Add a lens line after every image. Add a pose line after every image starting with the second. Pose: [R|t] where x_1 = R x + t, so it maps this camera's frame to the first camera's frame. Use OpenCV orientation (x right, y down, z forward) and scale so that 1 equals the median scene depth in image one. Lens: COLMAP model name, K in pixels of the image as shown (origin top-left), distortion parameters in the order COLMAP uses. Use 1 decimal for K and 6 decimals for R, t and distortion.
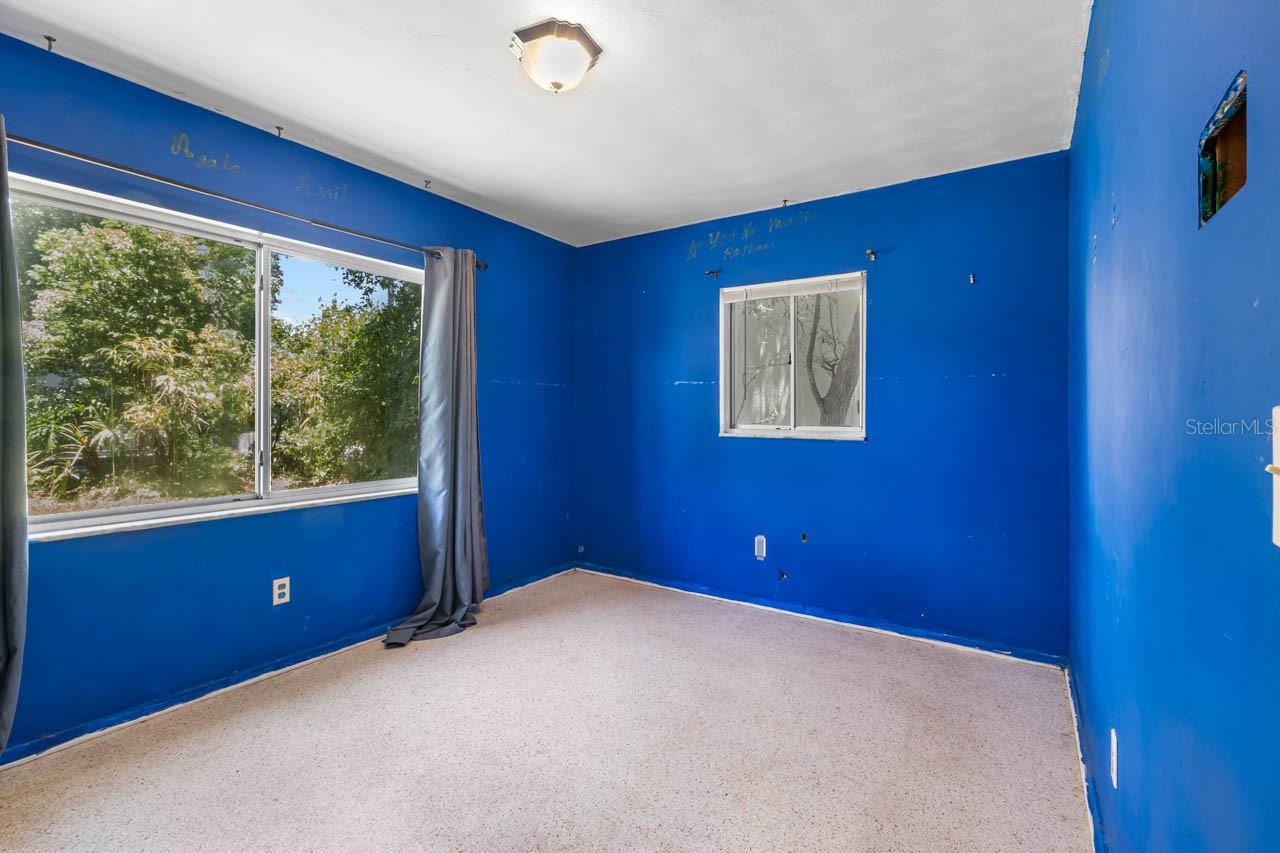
lens RADIAL K [[574.4, 0, 634.0], [0, 574.4, 415.6], [0, 0, 1]] dist [0.005658, -0.003053]
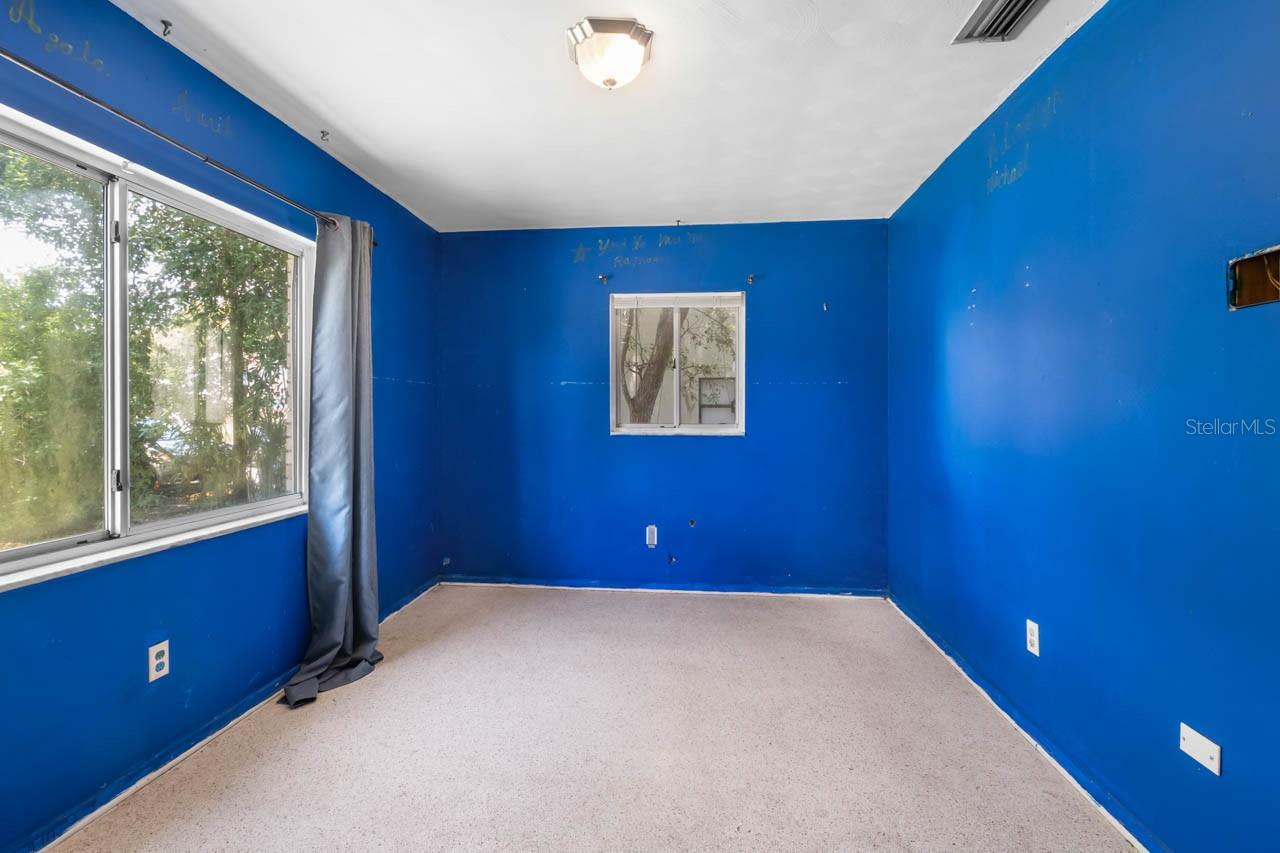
lens RADIAL K [[574.4, 0, 628.9], [0, 574.4, 418.5], [0, 0, 1]] dist [0.005658, -0.003053]
pose [[0.882879, -0.009823, 0.469497, -0.358161], [0.006922, 0.999945, 0.007906, -0.002429], [-0.469549, -0.003731, 0.882899, 0.067414]]
